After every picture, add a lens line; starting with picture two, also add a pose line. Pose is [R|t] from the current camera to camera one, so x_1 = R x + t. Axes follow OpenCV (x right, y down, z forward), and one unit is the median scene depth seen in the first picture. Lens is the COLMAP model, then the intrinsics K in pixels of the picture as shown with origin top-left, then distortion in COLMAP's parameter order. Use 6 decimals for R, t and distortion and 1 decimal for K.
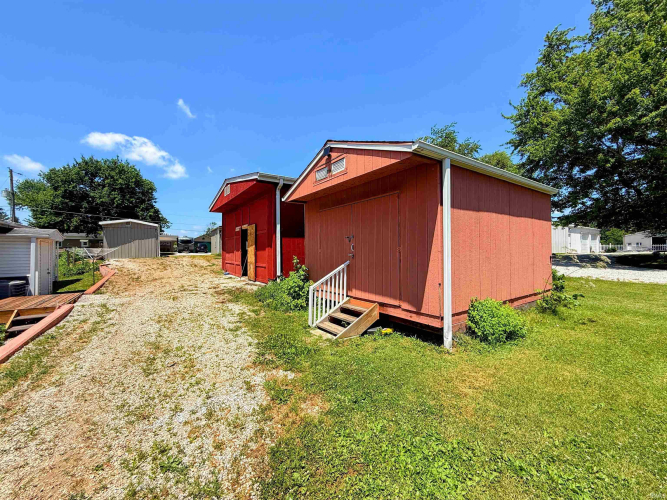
lens RADIAL K [[265.4, 0, 332.9], [0, 265.4, 251.1], [0, 0, 1]] dist [-0.000518, 0.000339]
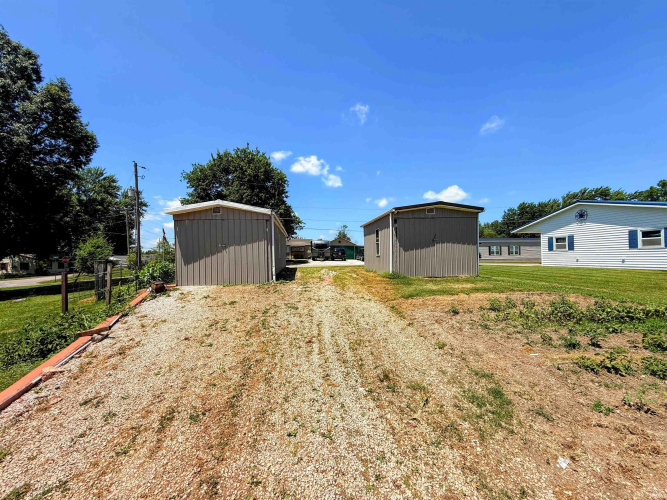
lens RADIAL K [[265.4, 0, 332.9], [0, 265.4, 251.1], [0, 0, 1]] dist [-0.000518, 0.000339]
pose [[0.900281, -0.009555, -0.435205, -0.202524], [0.005539, 0.999930, -0.010496, -0.014088], [0.435275, 0.007039, 0.900270, 0.348811]]
